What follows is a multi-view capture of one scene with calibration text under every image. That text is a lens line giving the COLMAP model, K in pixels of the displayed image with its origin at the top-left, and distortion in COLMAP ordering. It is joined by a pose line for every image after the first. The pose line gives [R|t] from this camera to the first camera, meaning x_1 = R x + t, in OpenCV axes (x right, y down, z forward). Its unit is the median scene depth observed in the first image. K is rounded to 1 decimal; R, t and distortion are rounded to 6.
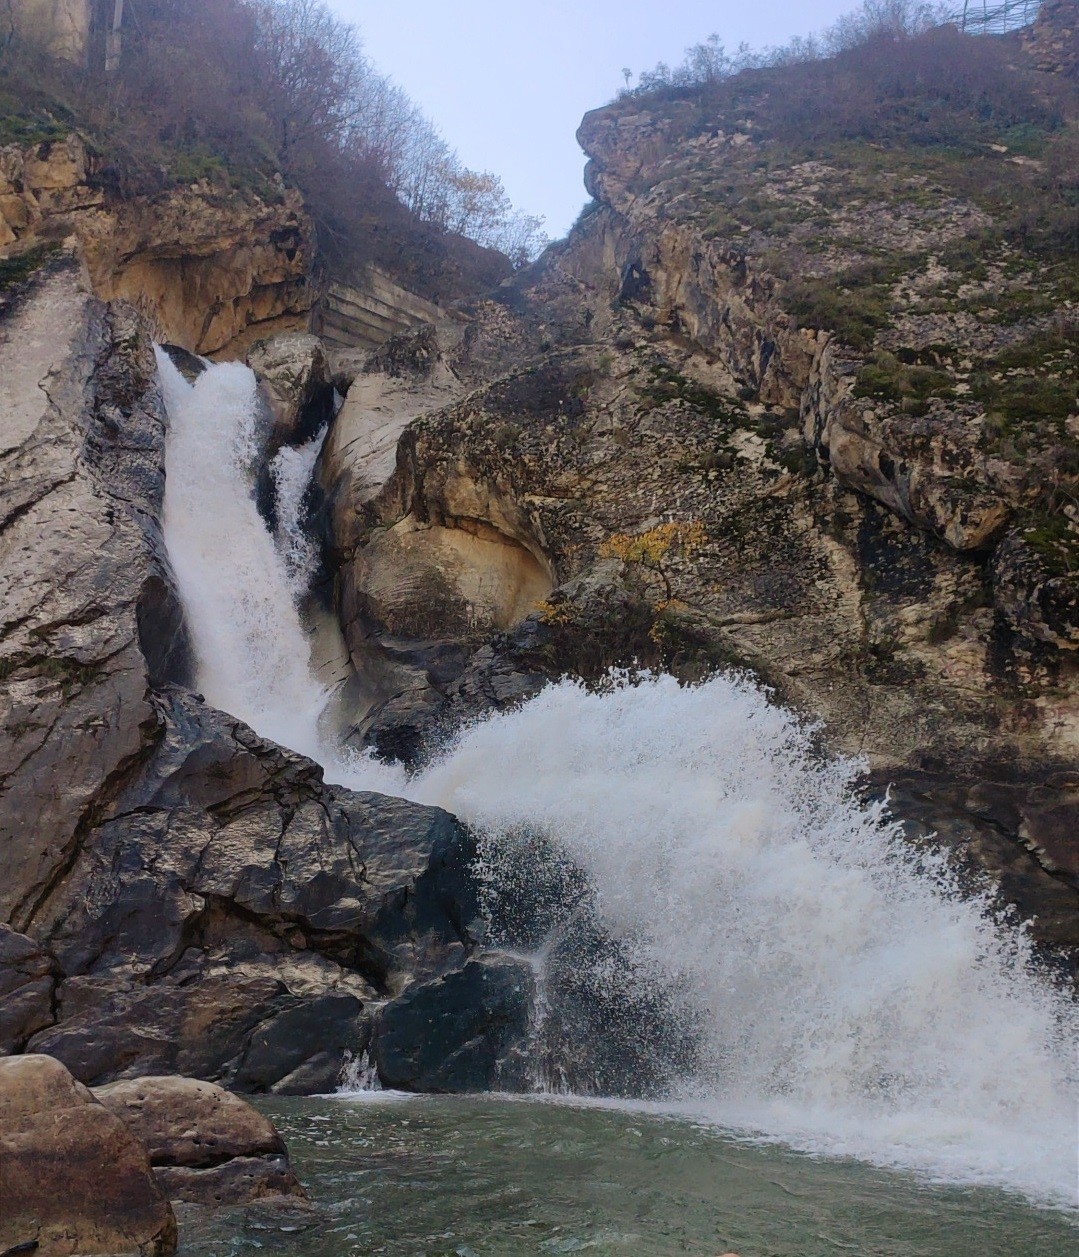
lens RADIAL K [[1425.7, 0, 538.7], [0, 1425.7, 763.3], [0, 0, 1]] dist [0.088268, -0.064023]
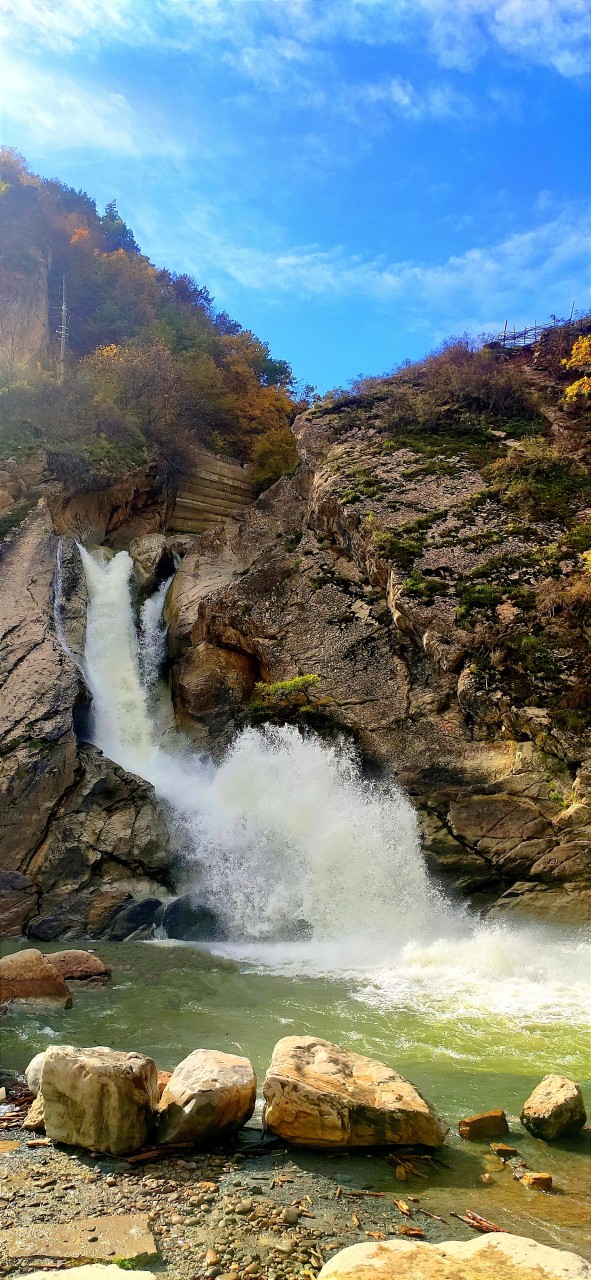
lens RADIAL K [[952.2, 0, 295.5], [0, 952.2, 640.0], [0, 0, 1]] dist [0.092033, -0.000873]
pose [[0.997473, -0.036475, -0.060977, 0.141724], [0.034086, 0.998628, -0.039756, -0.133325], [0.062343, 0.037577, 0.997347, -0.410415]]
